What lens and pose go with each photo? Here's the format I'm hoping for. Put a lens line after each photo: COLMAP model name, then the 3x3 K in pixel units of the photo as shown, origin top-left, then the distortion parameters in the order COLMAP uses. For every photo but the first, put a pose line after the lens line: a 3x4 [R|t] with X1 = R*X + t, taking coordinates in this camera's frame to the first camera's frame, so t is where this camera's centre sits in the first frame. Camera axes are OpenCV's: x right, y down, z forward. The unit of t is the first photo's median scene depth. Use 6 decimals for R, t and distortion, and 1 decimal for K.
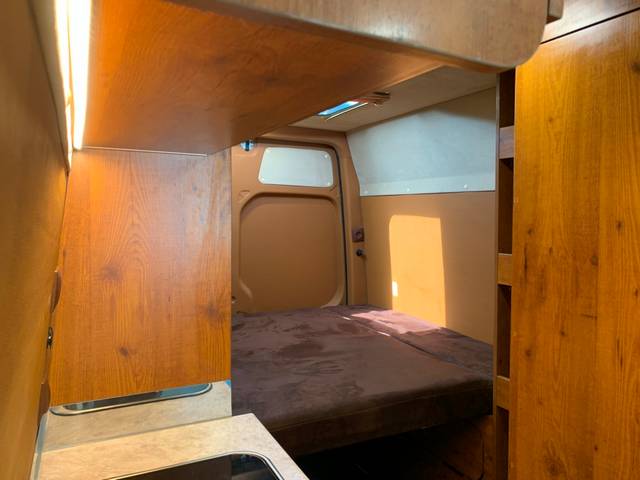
lens RADIAL K [[493.6, 0, 320.0], [0, 493.6, 240.0], [0, 0, 1]] dist [0.013035, -0.001589]
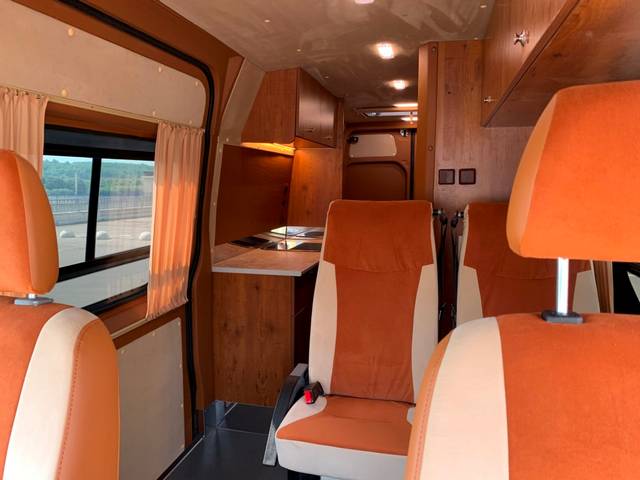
lens RADIAL K [[483.7, 0, 320.1], [0, 483.7, 233.5], [0, 0, 1]] dist [0.054489, -0.002546]
pose [[0.782517, 0.067919, -0.618914, 1.174537], [-0.039527, 0.997446, 0.059483, 0.126301], [0.621374, -0.022082, 0.783203, -1.017990]]
